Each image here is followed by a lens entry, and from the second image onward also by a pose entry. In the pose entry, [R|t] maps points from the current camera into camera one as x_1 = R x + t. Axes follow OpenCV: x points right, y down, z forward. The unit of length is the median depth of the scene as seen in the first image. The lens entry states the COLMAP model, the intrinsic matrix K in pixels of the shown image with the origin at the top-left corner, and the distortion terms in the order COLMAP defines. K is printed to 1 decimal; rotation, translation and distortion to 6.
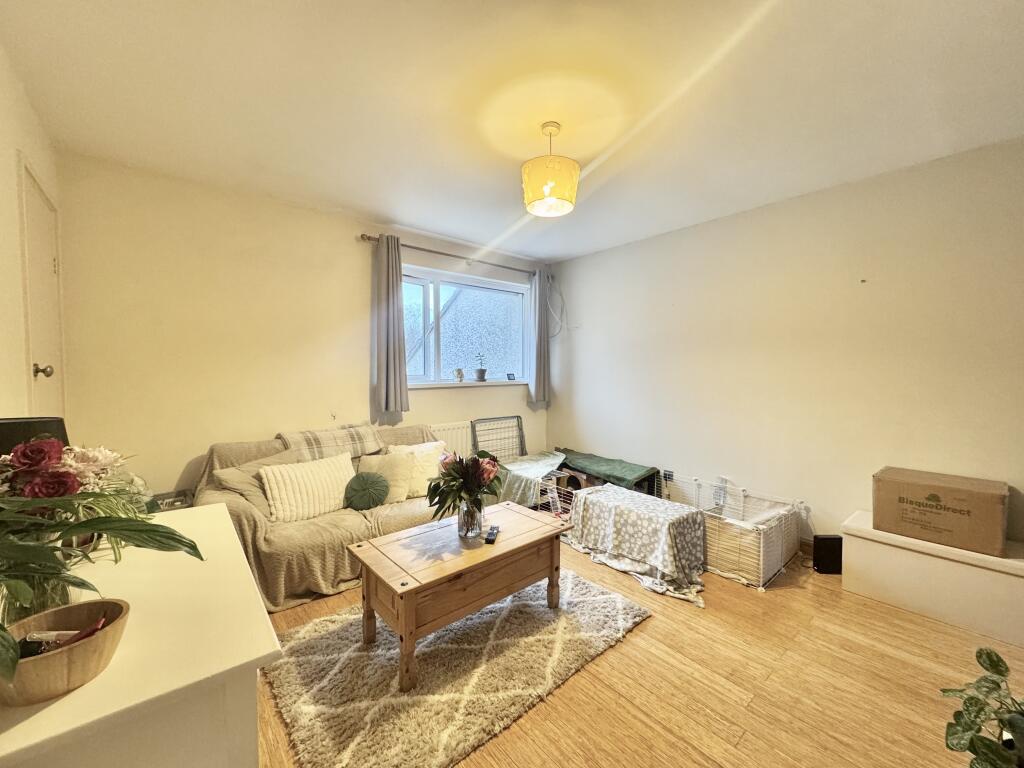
lens RADIAL K [[408.7, 0, 512.0], [0, 408.7, 384.0], [0, 0, 1]] dist [0.001164, 0.000170]
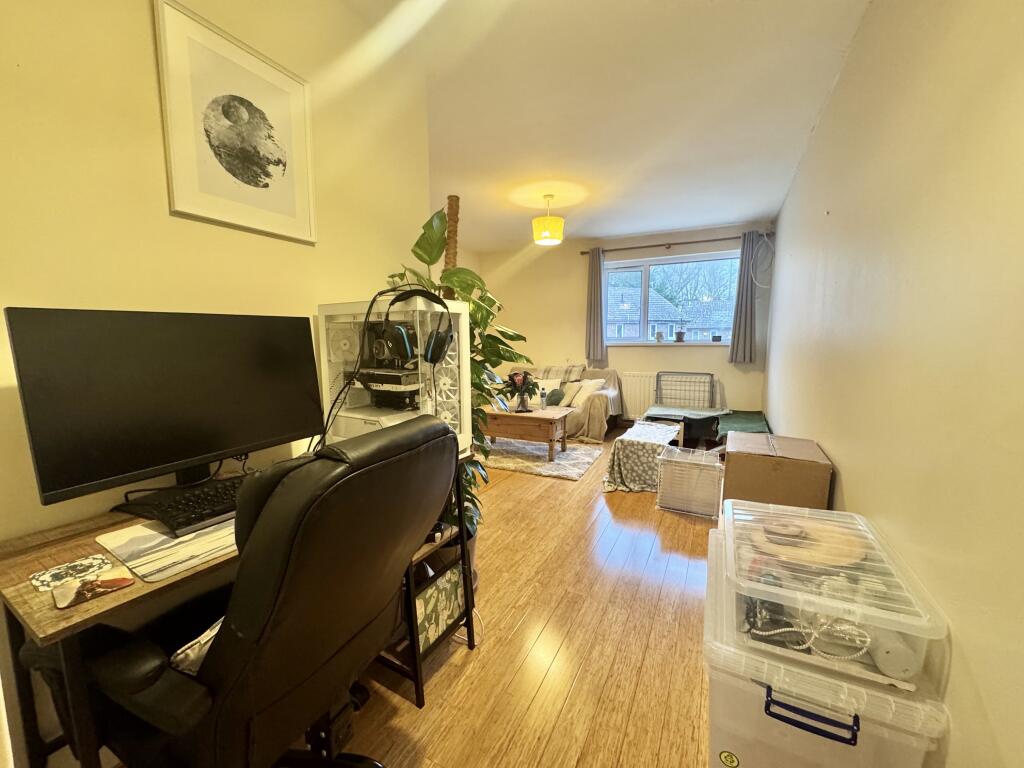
lens RADIAL K [[408.7, 0, 512.0], [0, 408.7, 384.0], [0, 0, 1]] dist [0.001164, 0.000170]
pose [[0.389962, 0.103806, -0.914961, 0.909131], [-0.028998, 0.994517, 0.100473, 0.010262], [0.920374, -0.012649, 0.390834, 0.066872]]
